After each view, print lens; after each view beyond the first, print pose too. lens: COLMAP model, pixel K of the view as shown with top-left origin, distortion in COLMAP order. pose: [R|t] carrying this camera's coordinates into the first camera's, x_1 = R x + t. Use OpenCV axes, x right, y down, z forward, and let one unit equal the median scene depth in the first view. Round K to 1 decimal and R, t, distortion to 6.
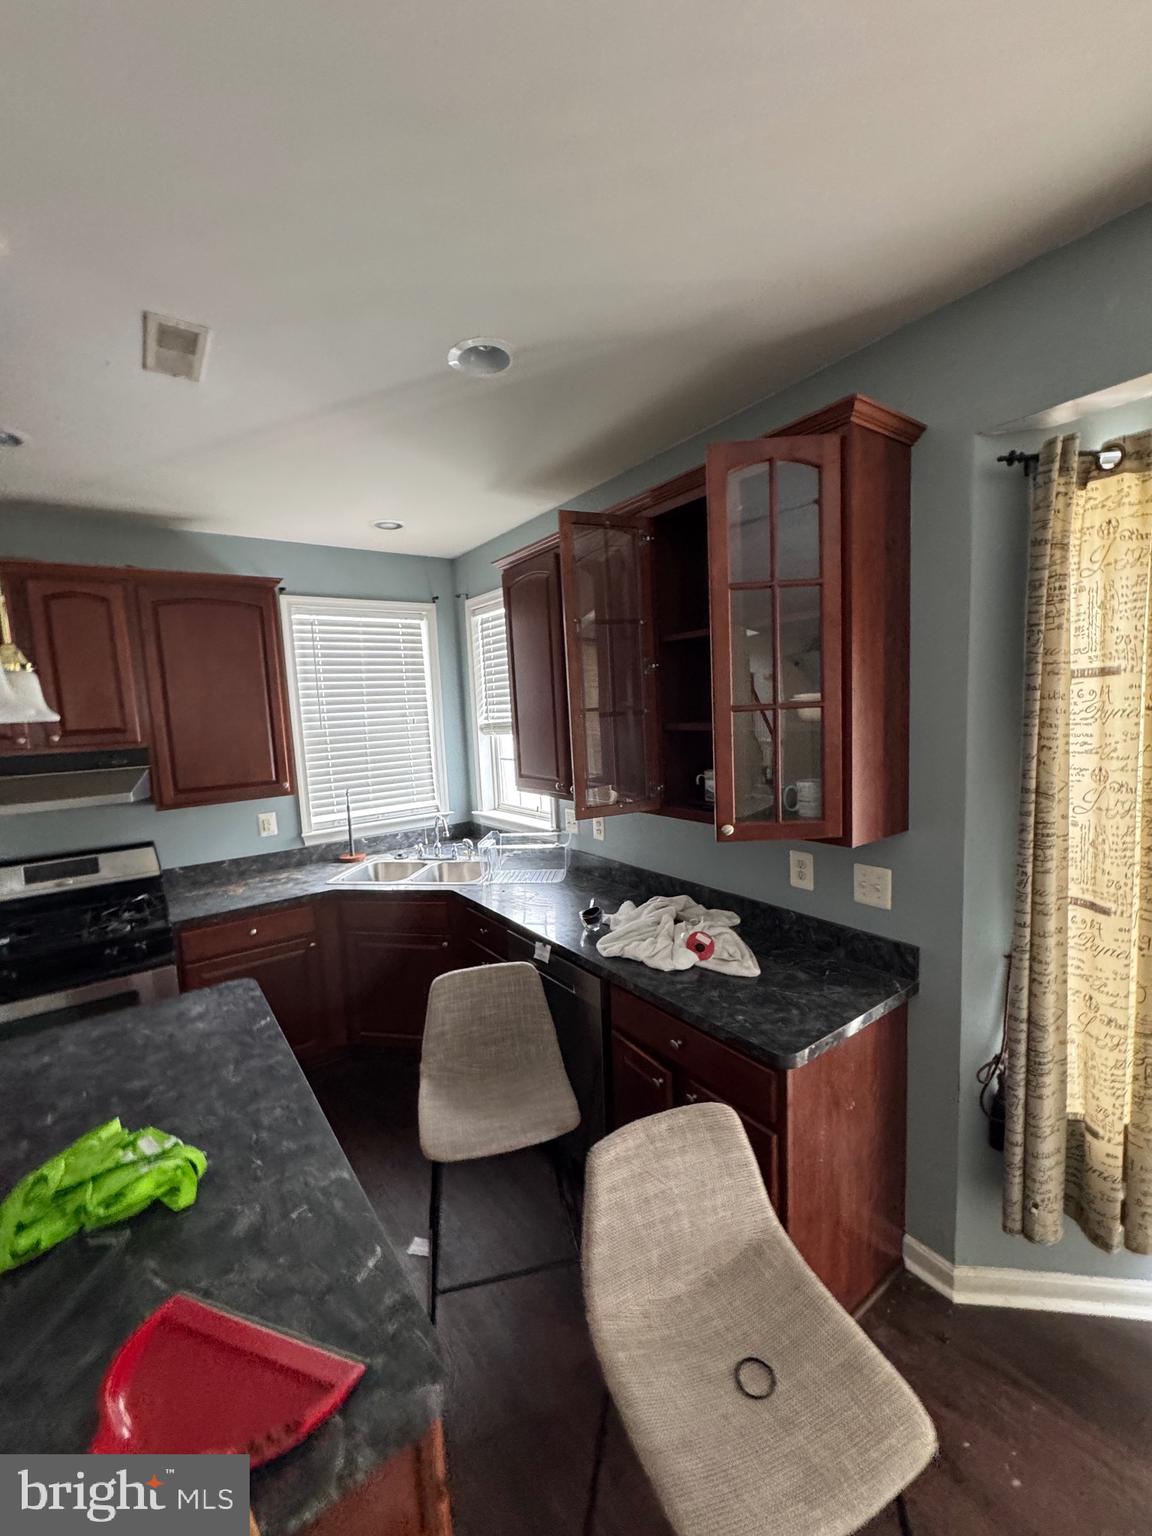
lens RADIAL K [[620.1, 0, 578.5], [0, 620.1, 767.7], [0, 0, 1]] dist [-0.000259, 0.000177]
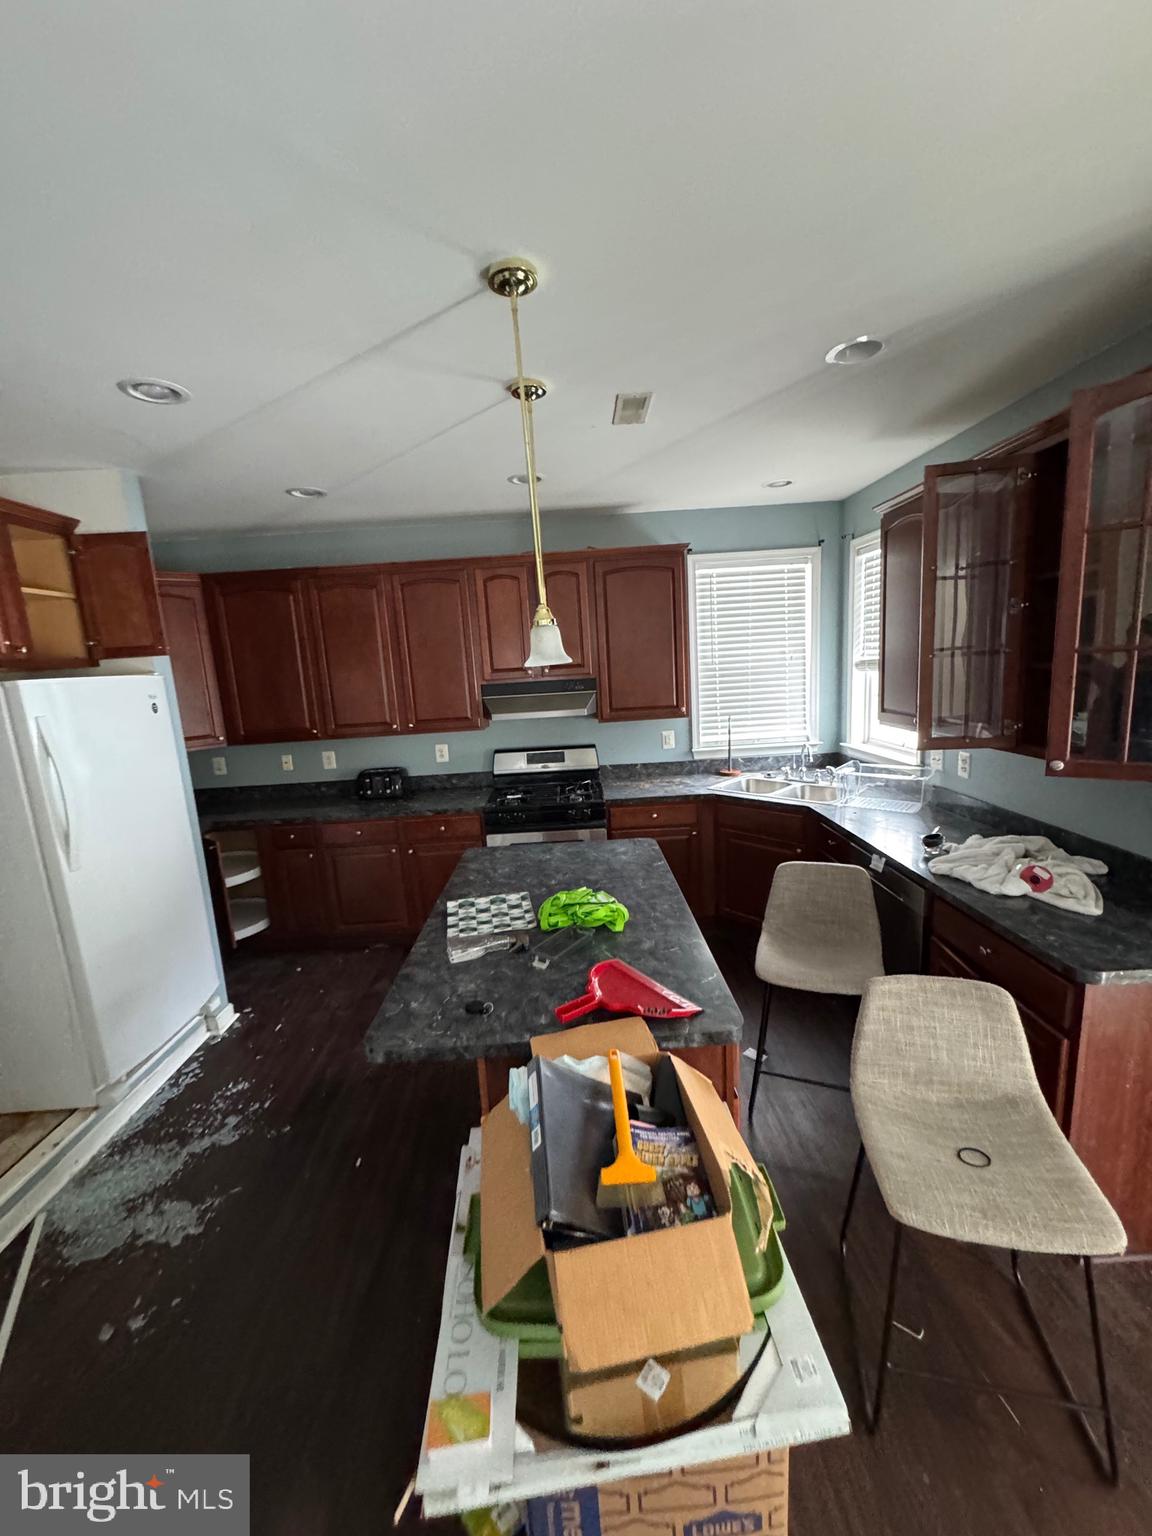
lens RADIAL K [[615.2, 0, 575.0], [0, 615.2, 769.7], [0, 0, 1]] dist [-0.002217, 0.000124]
pose [[0.815381, 0.101868, -0.569892, 0.112606], [-0.038468, 0.991755, 0.122237, 0.007182], [0.577645, -0.077747, 0.812577, -0.232512]]
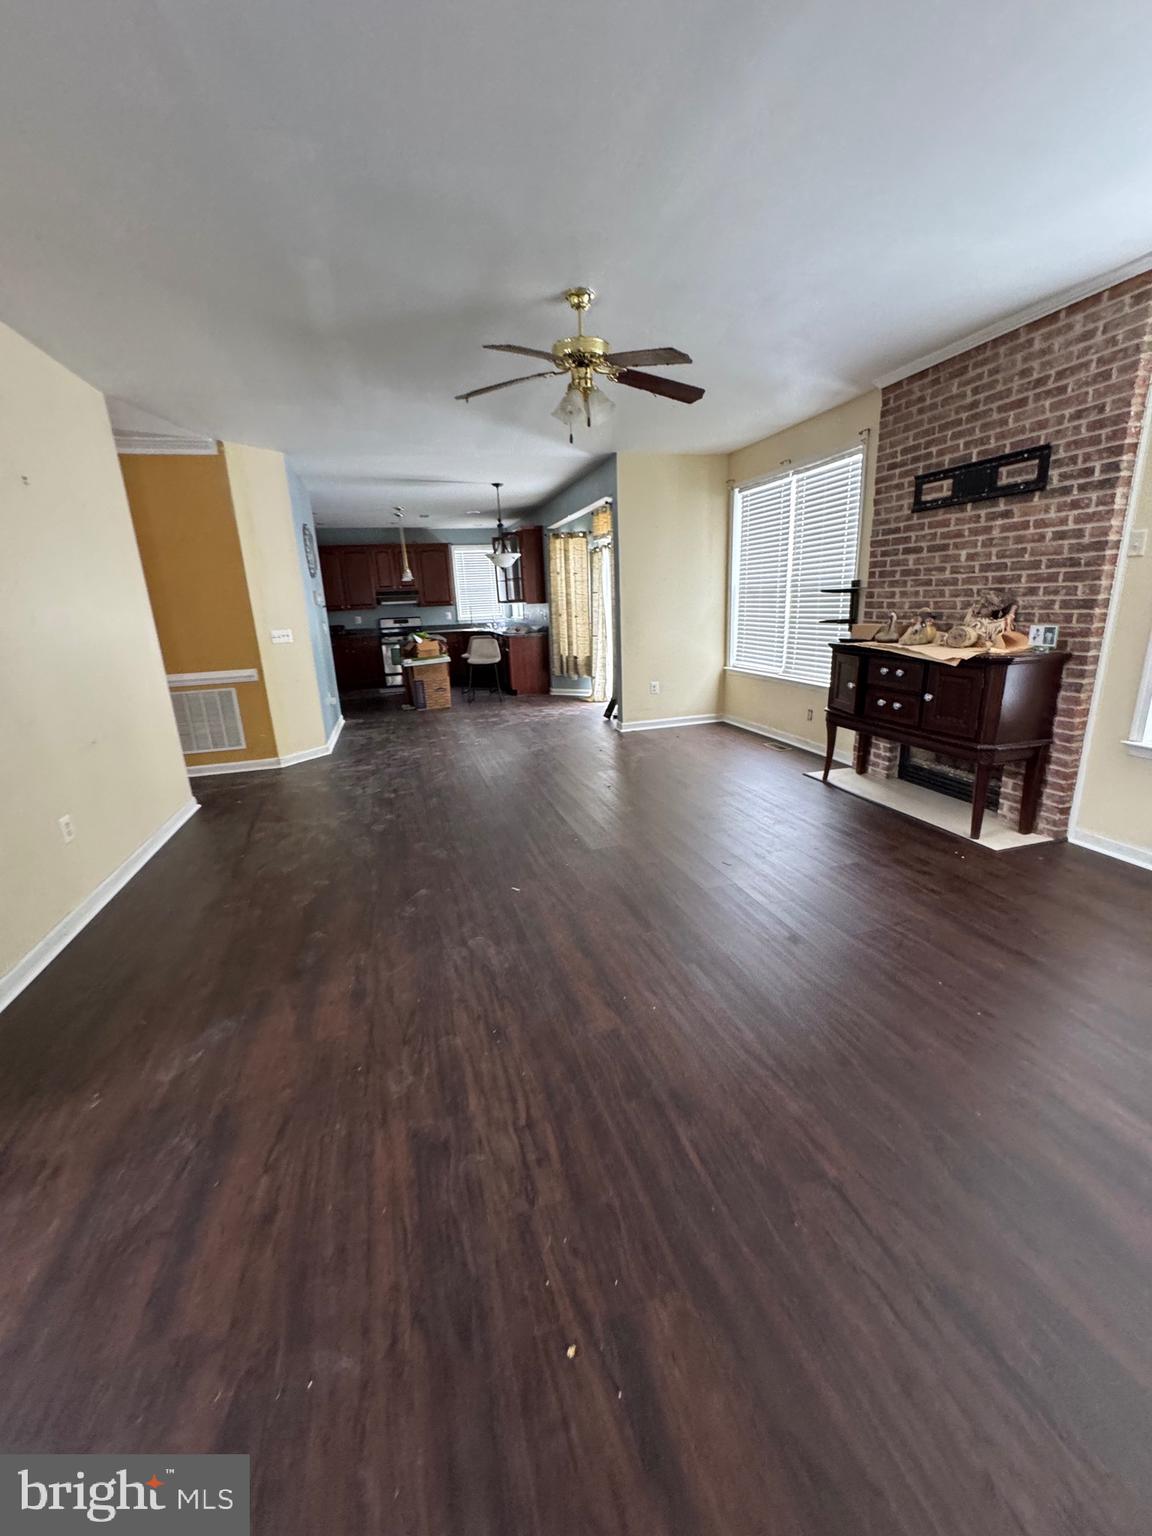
lens RADIAL K [[620.1, 0, 578.5], [0, 620.1, 767.7], [0, 0, 1]] dist [-0.000259, 0.000177]
pose [[0.941416, 0.098540, -0.322529, 2.000041], [-0.037835, 0.981183, 0.189338, 0.350937], [0.335117, -0.166043, 0.927430, -3.045162]]
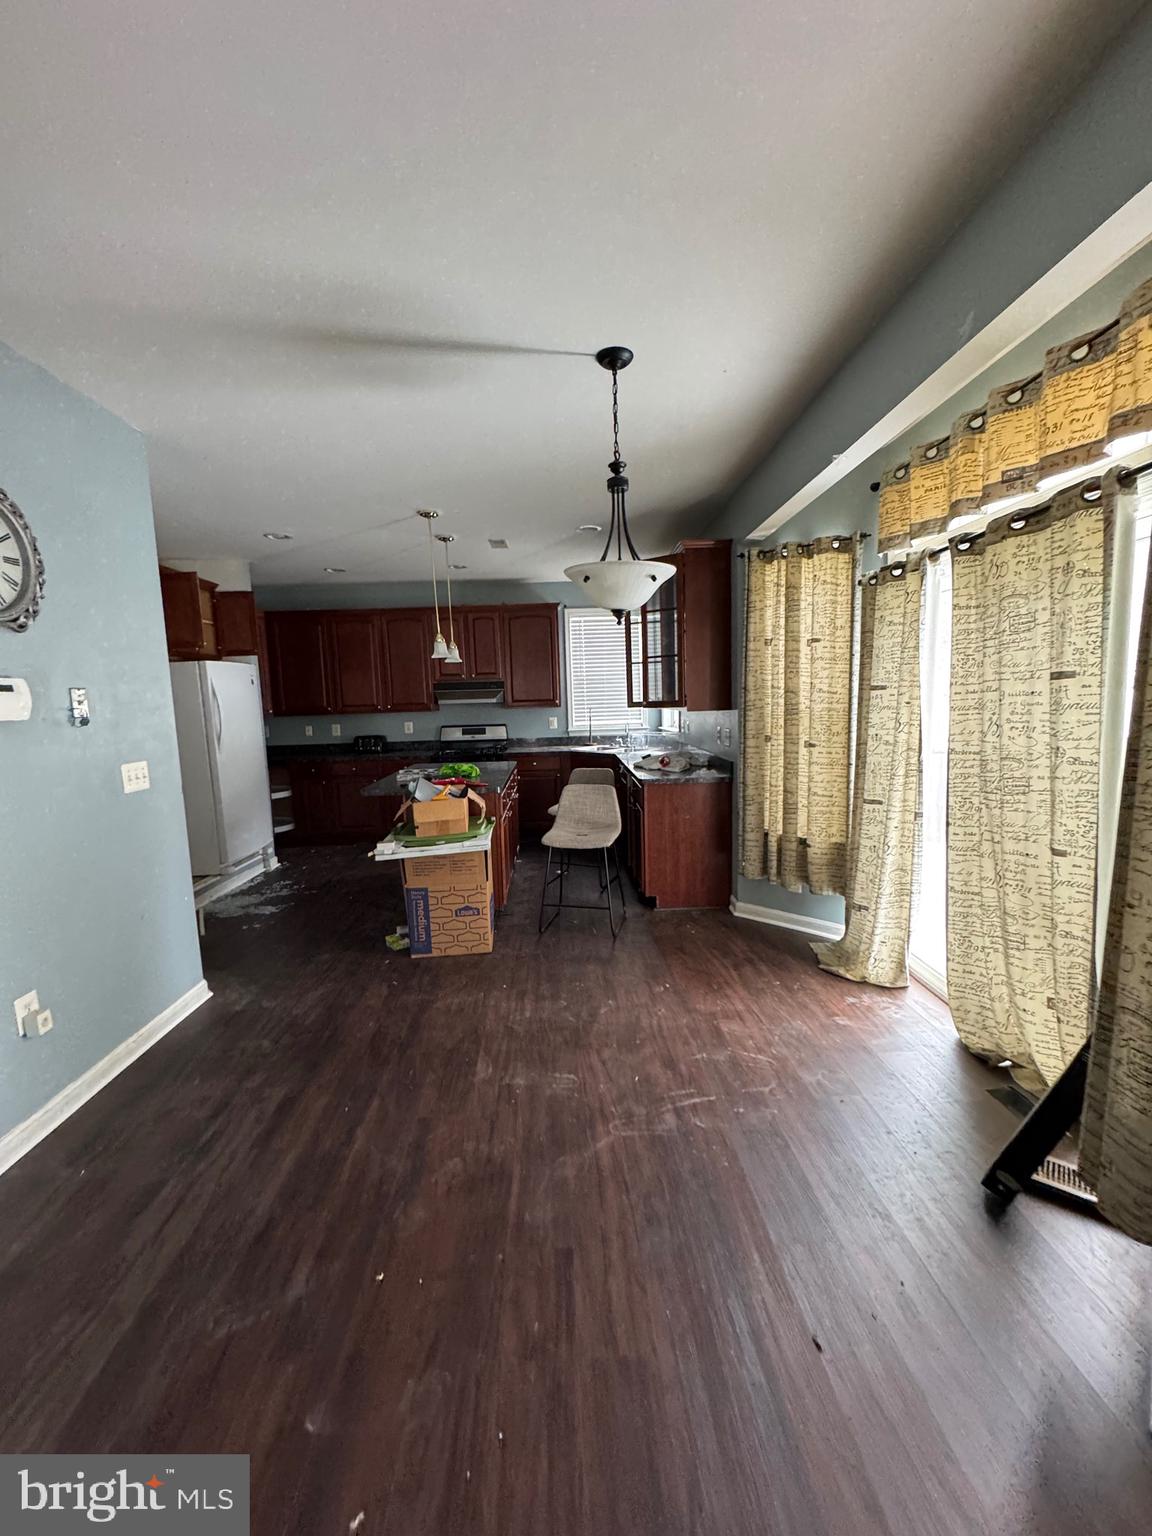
lens RADIAL K [[620.1, 0, 578.5], [0, 620.1, 767.7], [0, 0, 1]] dist [-0.000259, 0.000177]
pose [[0.827030, 0.087500, -0.555306, 1.045254], [-0.065427, 0.996081, 0.059511, 0.163431], [0.558337, -0.012886, 0.829514, -0.949357]]
